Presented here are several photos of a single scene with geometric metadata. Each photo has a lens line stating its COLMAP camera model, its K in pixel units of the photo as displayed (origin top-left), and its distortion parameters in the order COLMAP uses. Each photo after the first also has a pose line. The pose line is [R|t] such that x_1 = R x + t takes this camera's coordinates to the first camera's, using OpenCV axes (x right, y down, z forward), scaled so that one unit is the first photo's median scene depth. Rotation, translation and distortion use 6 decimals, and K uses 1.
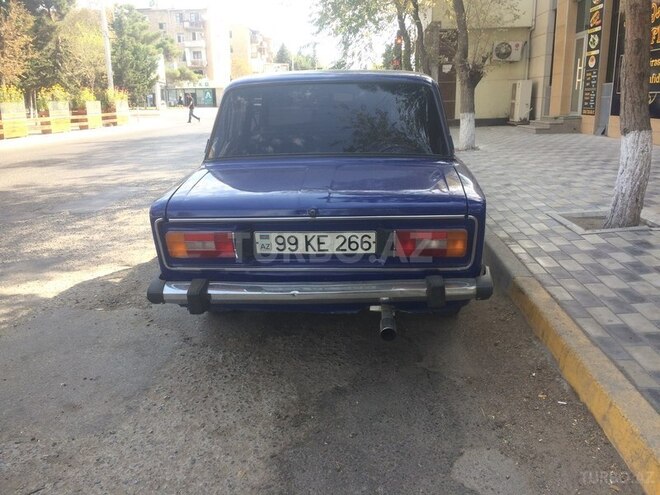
lens RADIAL K [[567.3, 0, 333.6], [0, 567.3, 247.2], [0, 0, 1]] dist [0.071805, -0.115348]
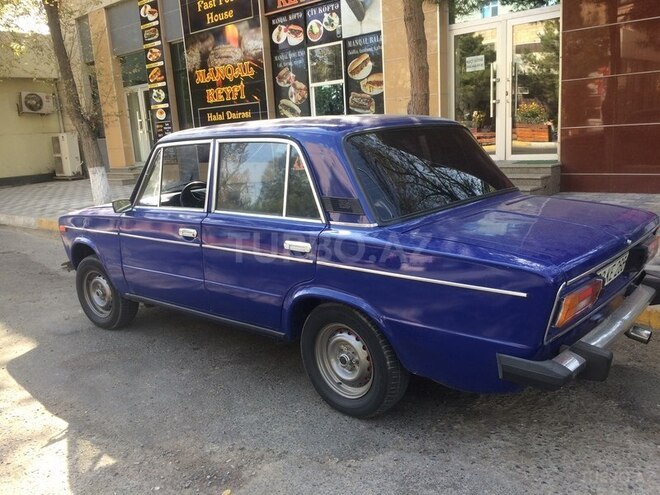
lens RADIAL K [[567.3, 0, 333.6], [0, 567.3, 247.2], [0, 0, 1]] dist [0.071805, -0.115348]
pose [[0.616660, -0.172601, 0.768075, -0.201593], [0.239111, 0.970640, 0.026148, -0.036230], [-0.750038, 0.167531, 0.639825, 0.123916]]
